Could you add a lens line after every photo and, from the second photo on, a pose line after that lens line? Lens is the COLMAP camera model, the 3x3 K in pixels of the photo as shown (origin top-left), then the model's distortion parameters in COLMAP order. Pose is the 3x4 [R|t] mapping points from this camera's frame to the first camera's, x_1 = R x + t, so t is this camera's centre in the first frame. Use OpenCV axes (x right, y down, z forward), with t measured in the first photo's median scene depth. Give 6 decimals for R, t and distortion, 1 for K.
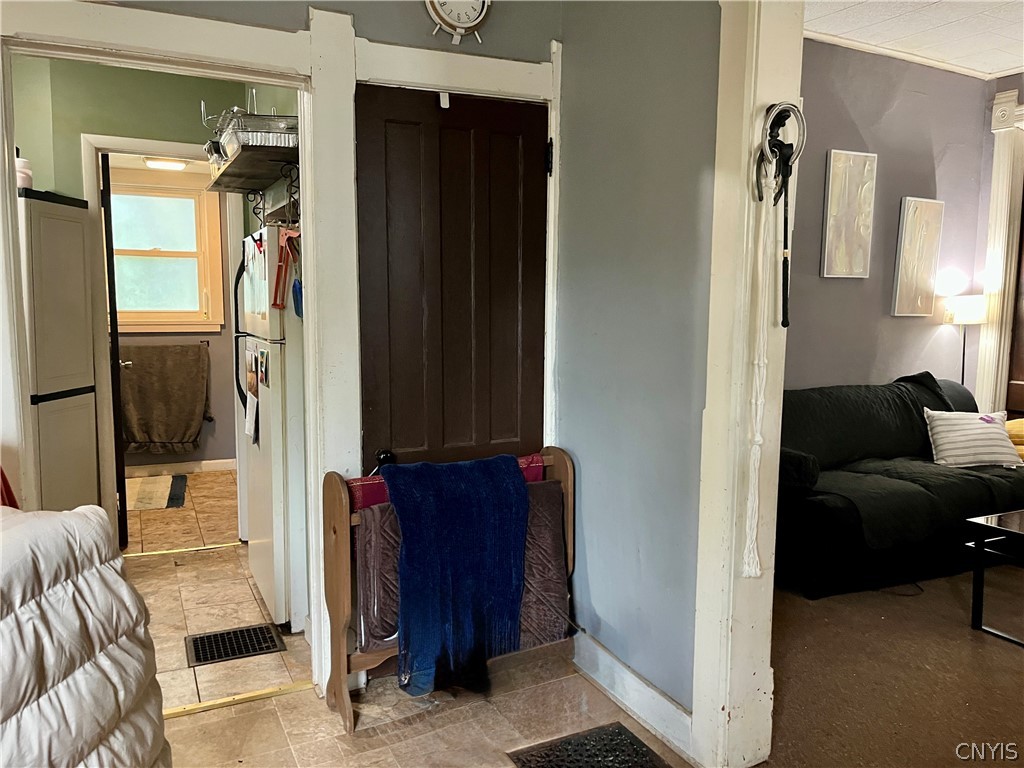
lens RADIAL K [[770.0, 0, 503.7], [0, 770.0, 389.9], [0, 0, 1]] dist [0.039160, -0.068887]
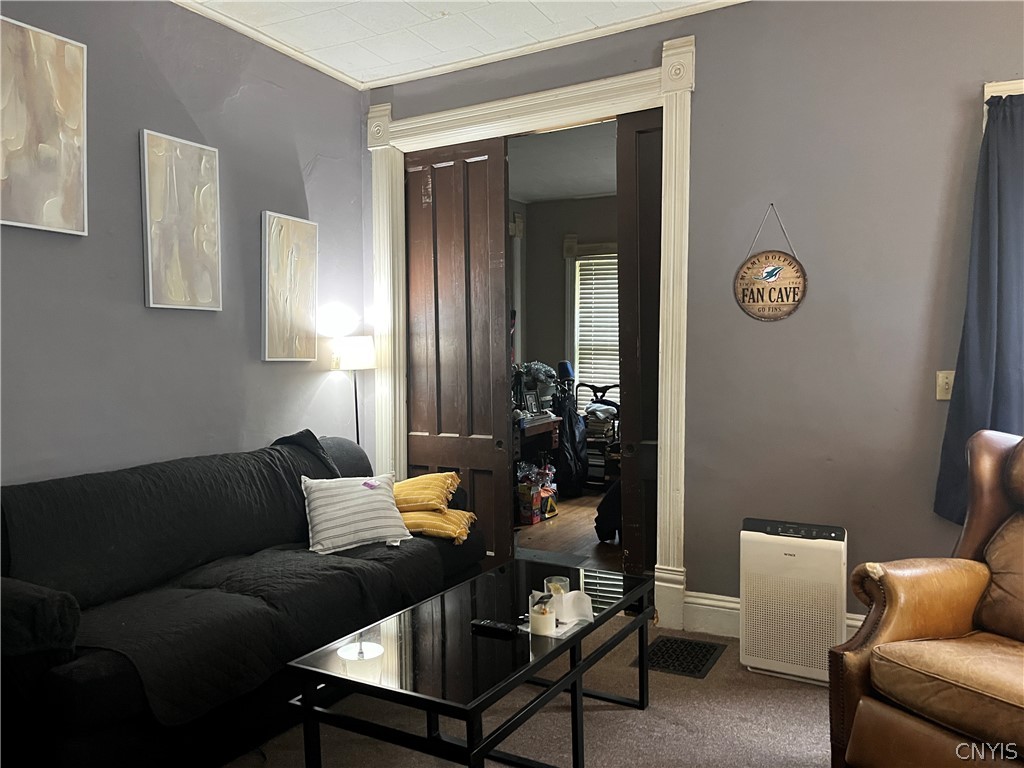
lens RADIAL K [[770.0, 0, 511.5], [0, 770.0, 386.8], [0, 0, 1]] dist [0.039160, -0.068887]
pose [[0.811470, -0.035433, 0.583320, 0.263146], [0.078297, 0.995753, -0.048435, -0.012995], [-0.579126, 0.084976, 0.810797, 0.236754]]
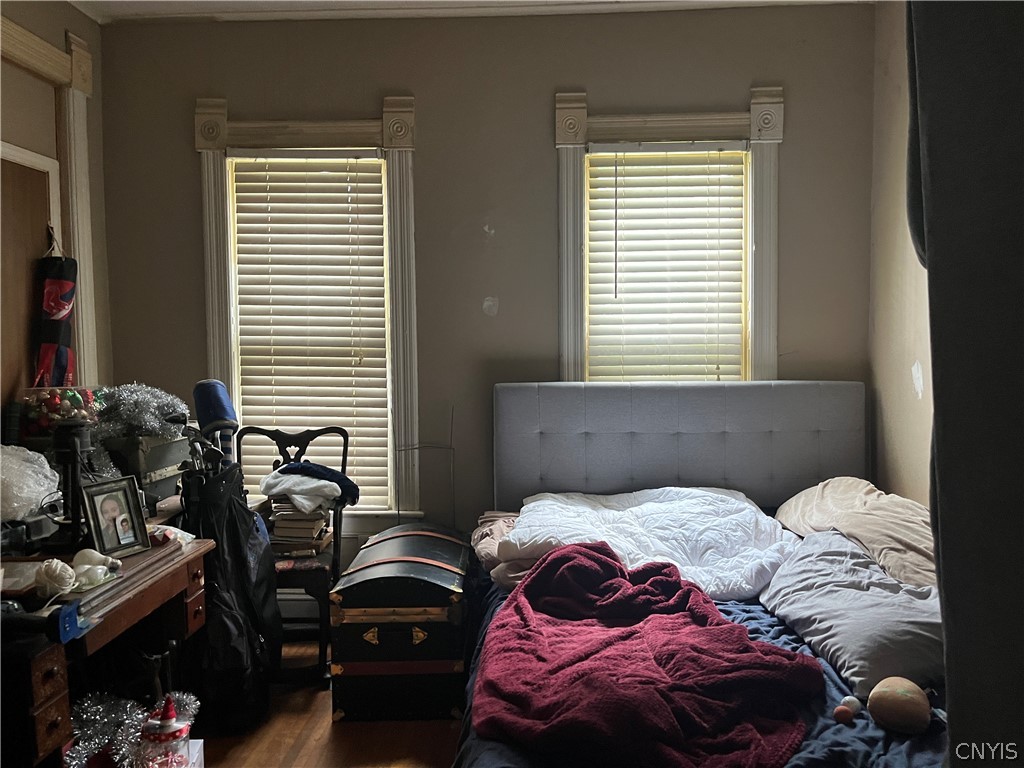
lens RADIAL K [[770.0, 0, 510.1], [0, 770.0, 390.3], [0, 0, 1]] dist [0.039160, -0.068887]
pose [[0.467092, -0.056198, 0.882421, 0.783894], [0.125057, 0.992145, -0.003010, -0.087331], [-0.875321, 0.111758, 0.470451, 0.882190]]
